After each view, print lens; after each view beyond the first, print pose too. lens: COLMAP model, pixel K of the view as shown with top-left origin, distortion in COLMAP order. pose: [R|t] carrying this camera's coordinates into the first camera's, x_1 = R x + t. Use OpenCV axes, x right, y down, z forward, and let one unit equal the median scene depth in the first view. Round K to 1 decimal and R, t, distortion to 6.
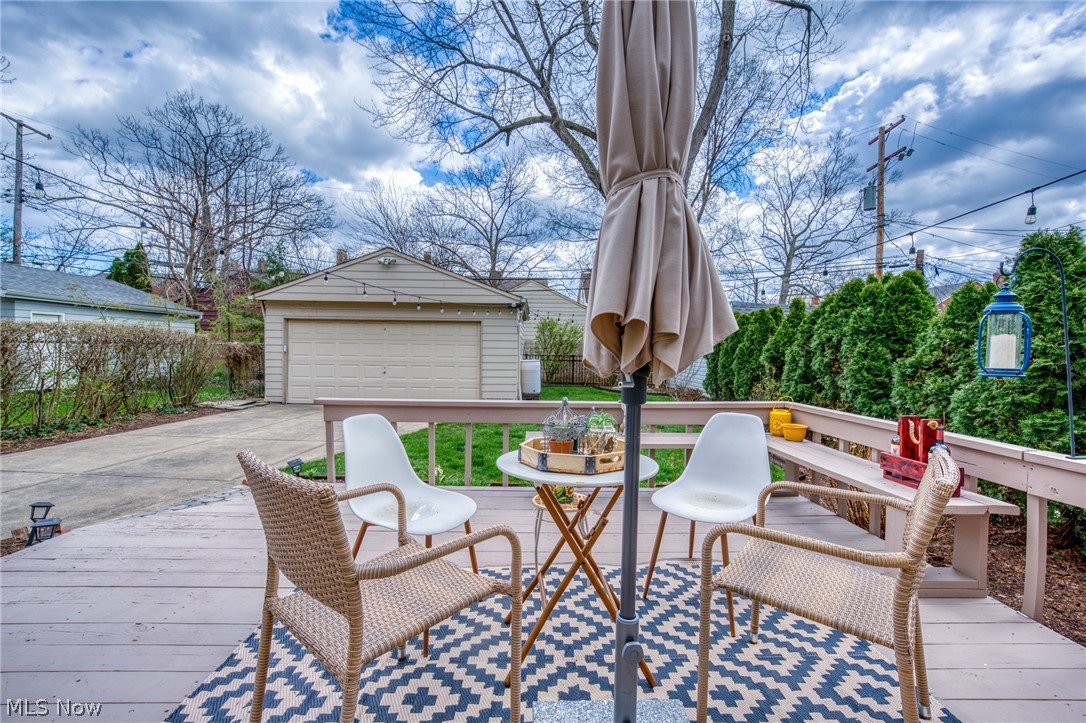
lens RADIAL K [[463.3, 0, 543.8], [0, 463.3, 357.8], [0, 0, 1]] dist [0.012516, 0.000387]
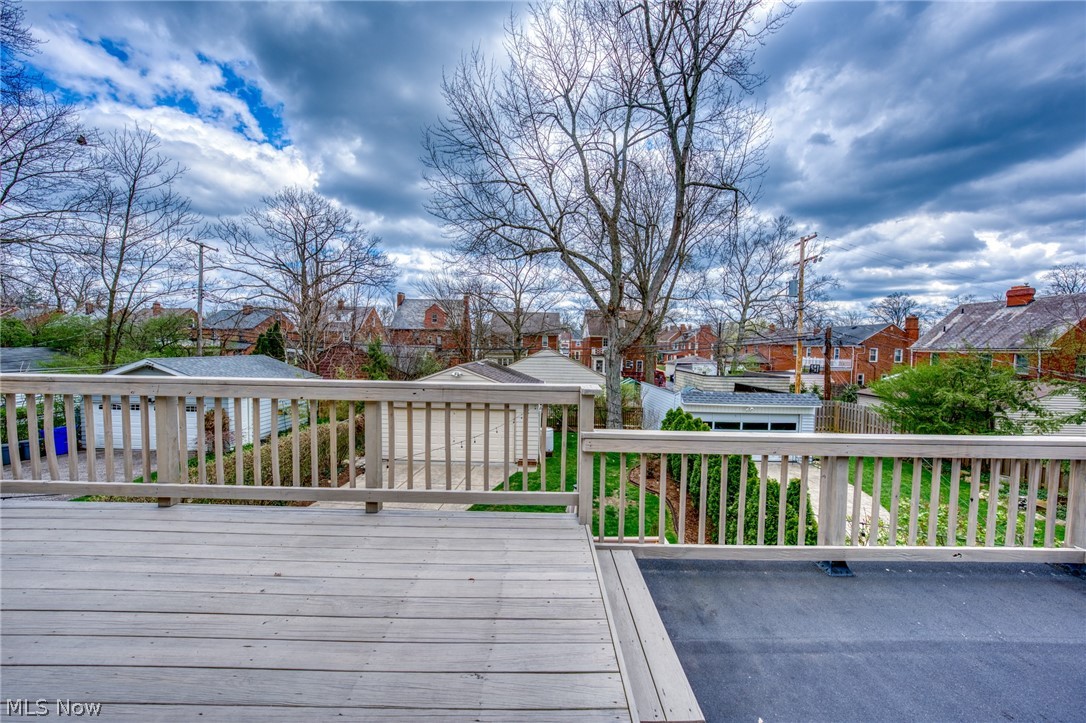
lens RADIAL K [[394.3, 0, 541.7], [0, 394.3, 358.8], [0, 0, 1]] dist [-0.001870, -0.000078]
pose [[0.999326, 0.000667, -0.036711, 0.000383], [0.000754, 0.999252, 0.038675, -0.180081], [0.036709, -0.038676, 0.998577, -0.195563]]
